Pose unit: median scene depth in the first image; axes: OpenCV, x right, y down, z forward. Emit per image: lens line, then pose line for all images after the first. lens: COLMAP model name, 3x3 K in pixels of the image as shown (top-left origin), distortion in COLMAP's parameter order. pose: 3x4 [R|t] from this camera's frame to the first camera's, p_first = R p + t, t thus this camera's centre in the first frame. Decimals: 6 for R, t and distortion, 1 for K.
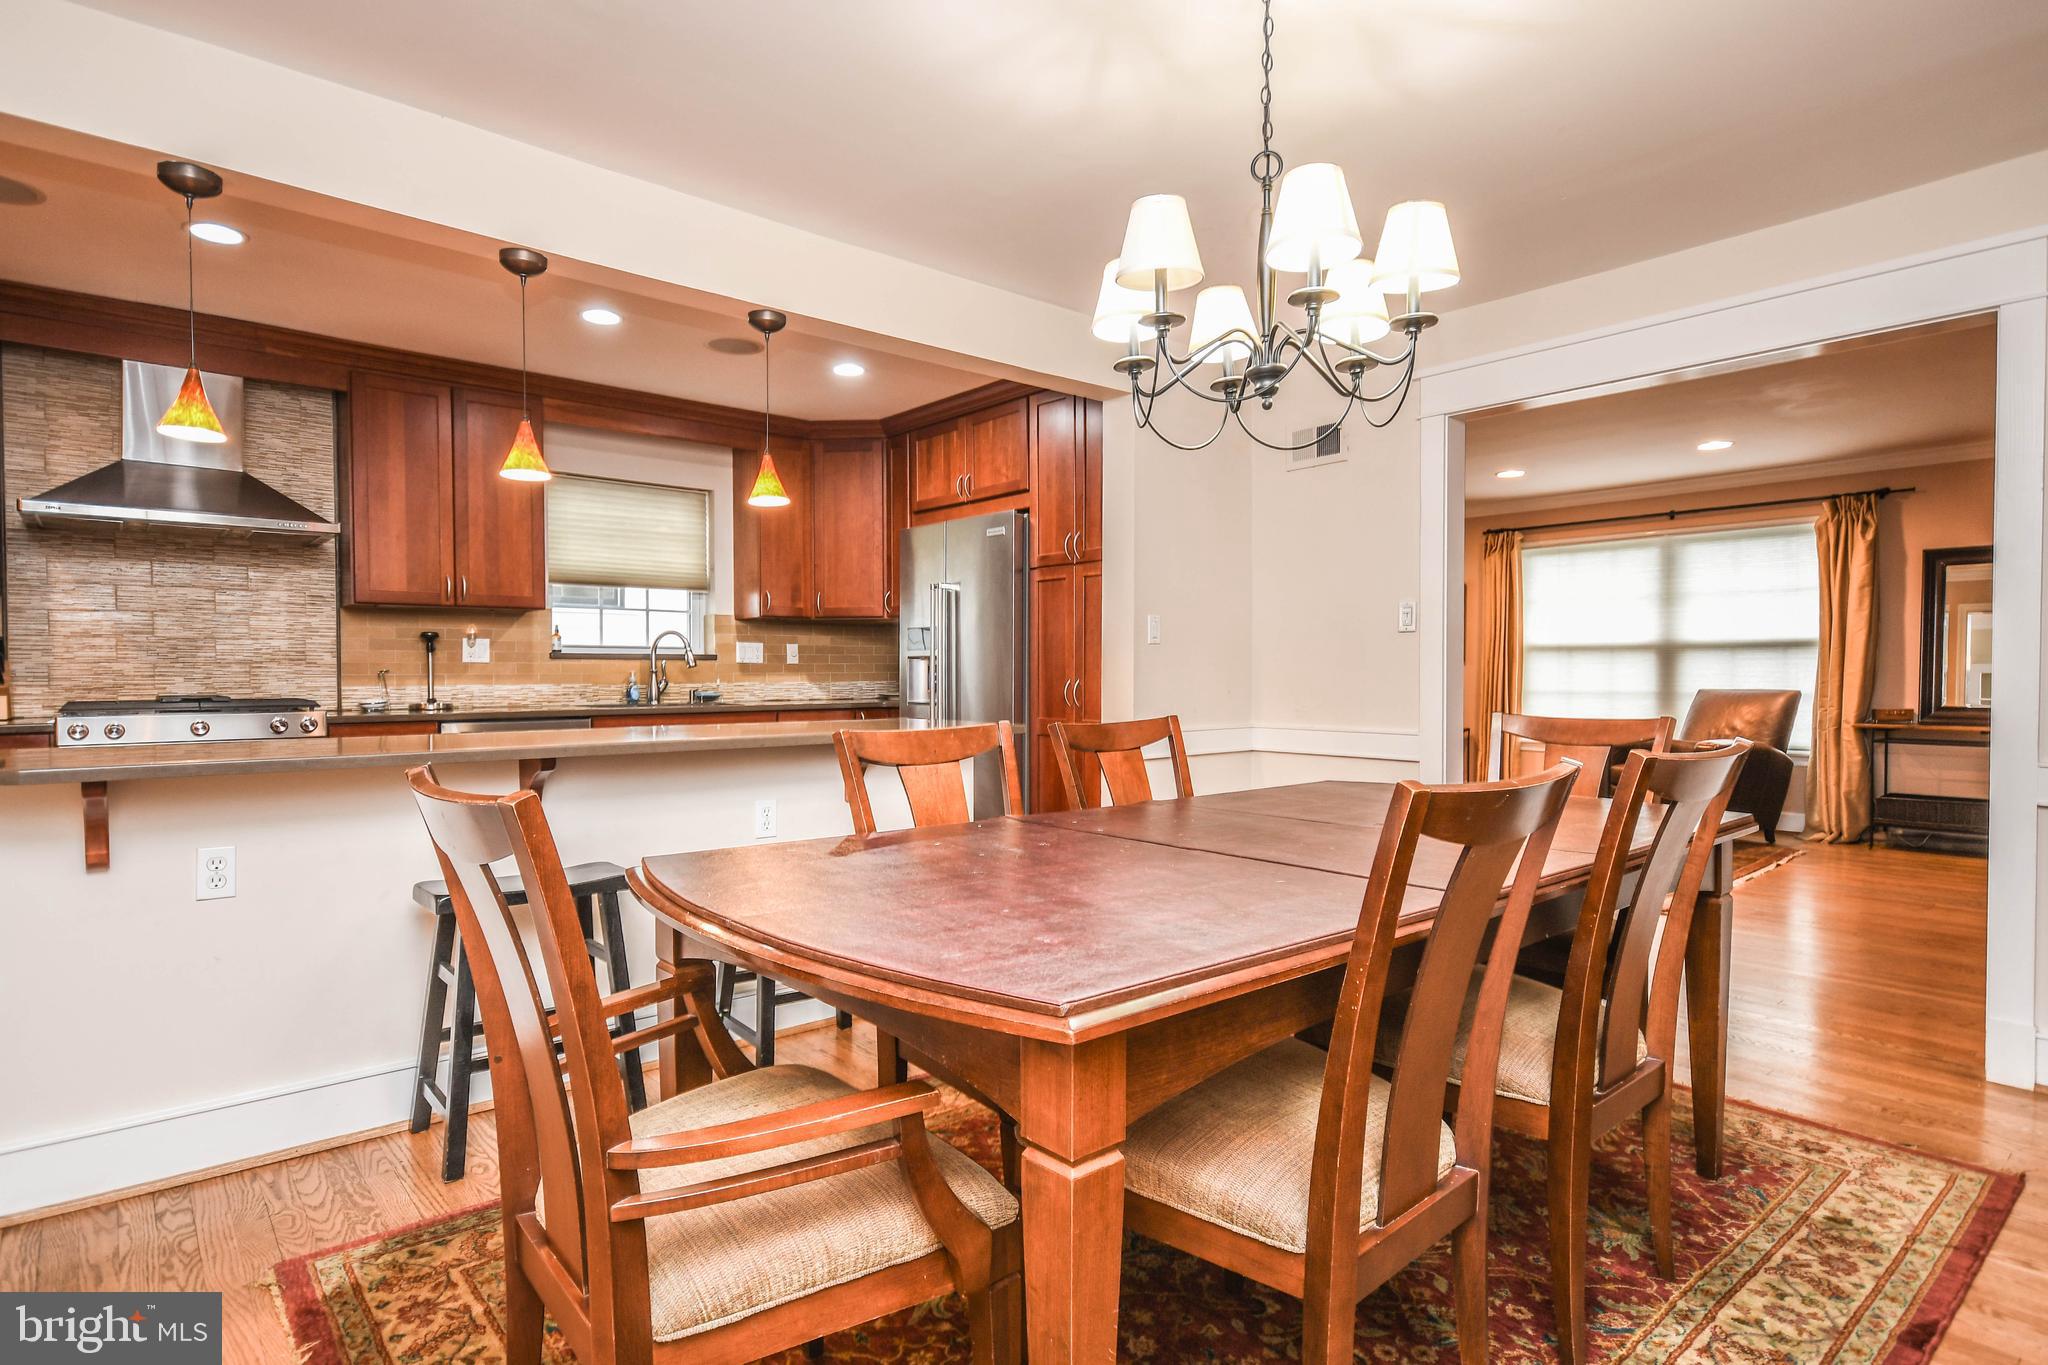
lens RADIAL K [[1067.6, 0, 1024.0], [0, 1067.6, 682.5], [0, 0, 1]] dist [0.011920, -0.000712]
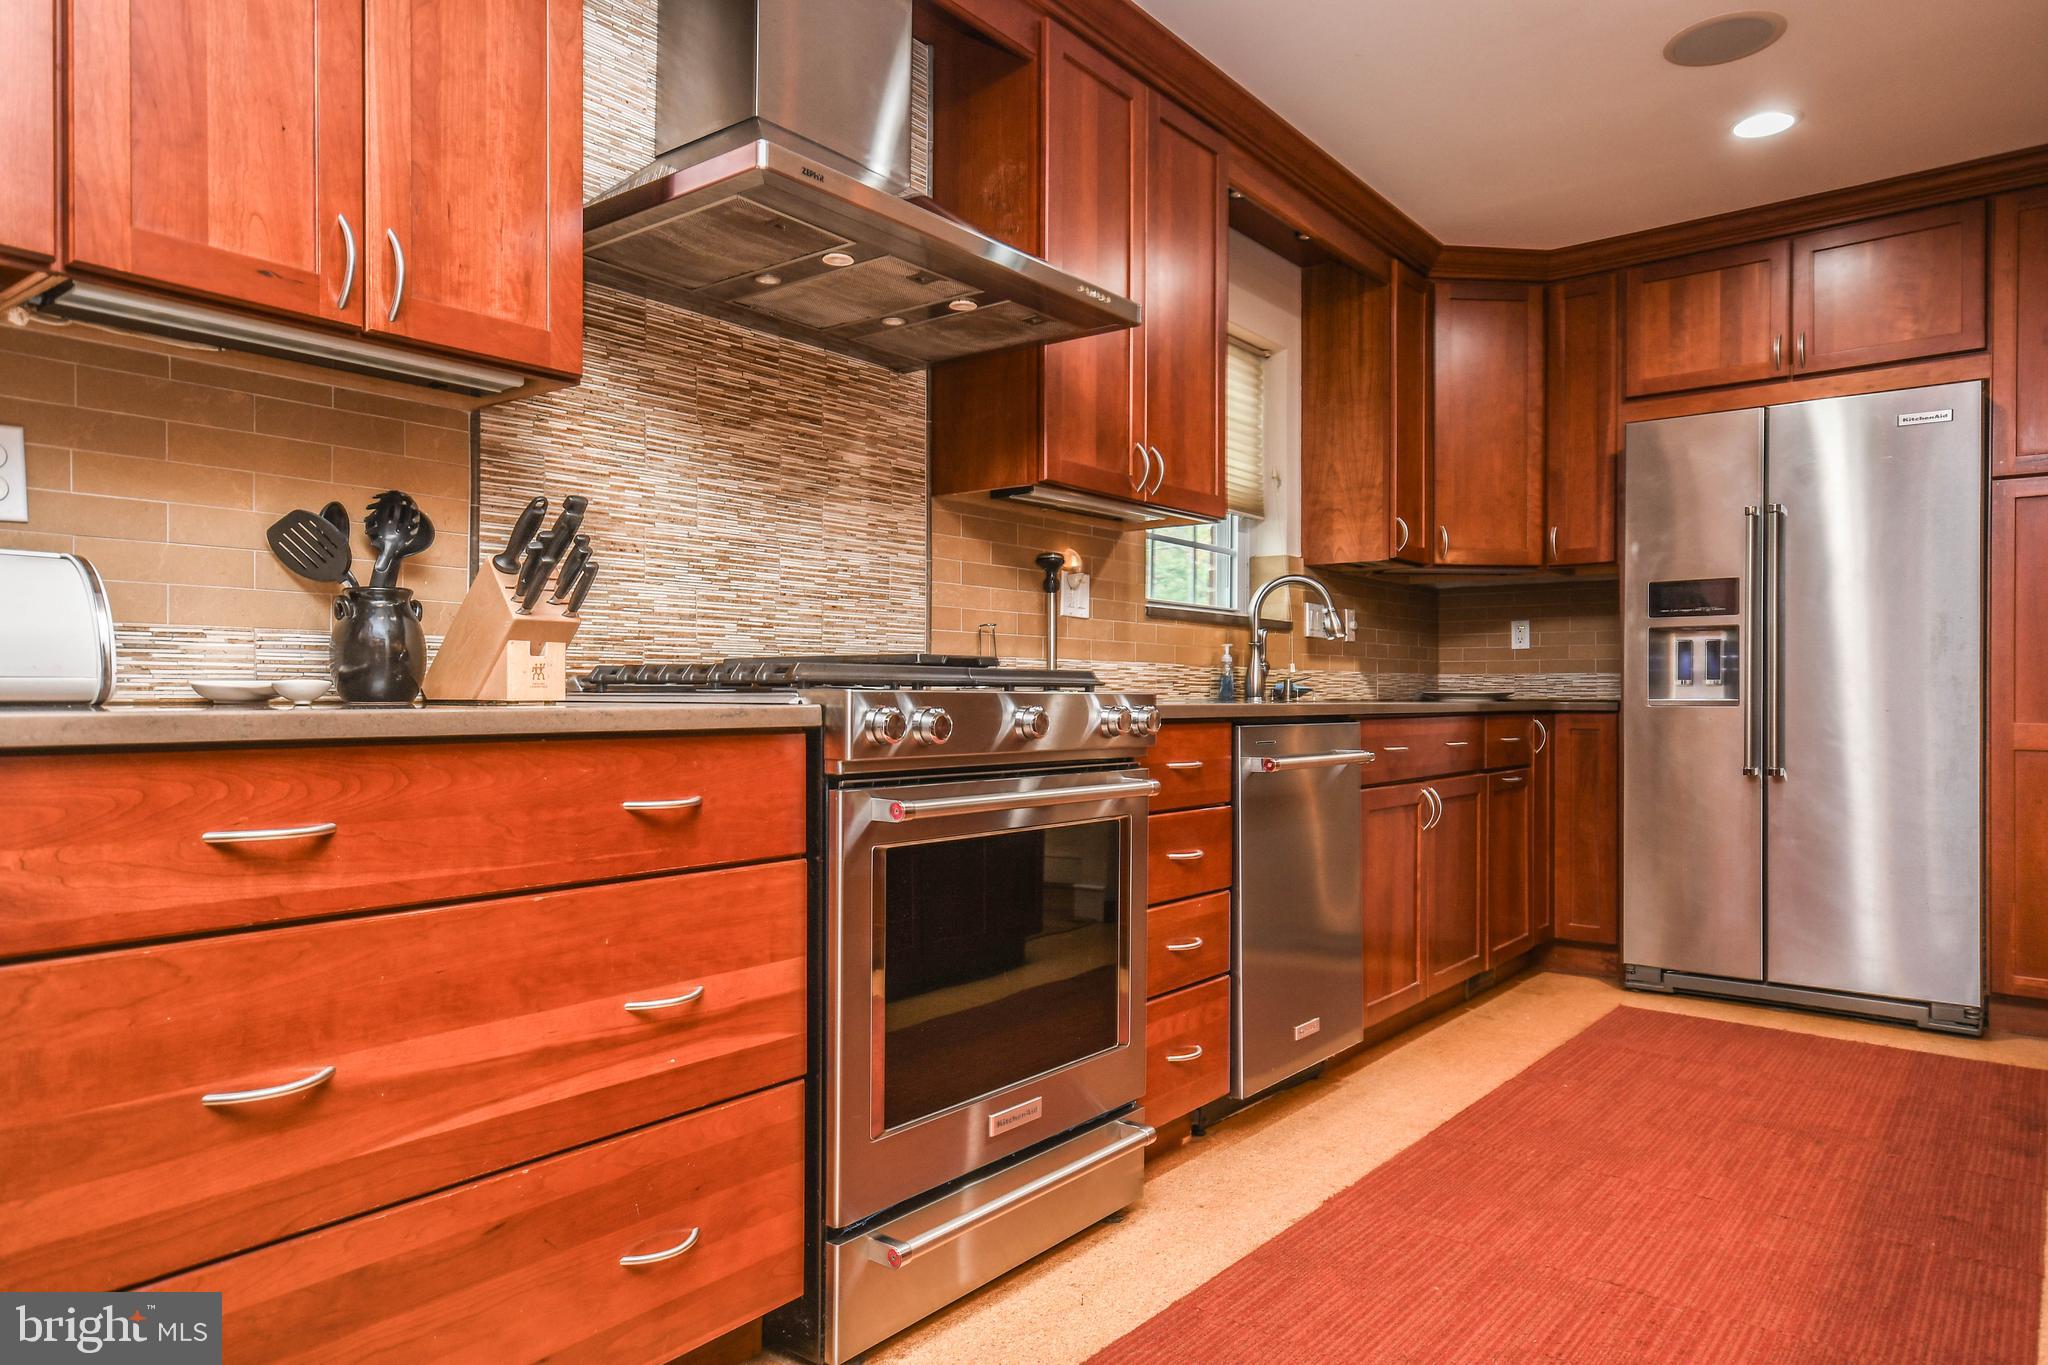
lens RADIAL K [[1285.1, 0, 1024.0], [0, 1285.1, 682.5], [0, 0, 1]] dist [0.002509, 0.017845]
pose [[0.980817, 0.009266, 0.194709, -0.691124], [-0.005018, 0.999739, -0.022301, 0.029706], [-0.194865, 0.020896, 0.980607, 0.388168]]
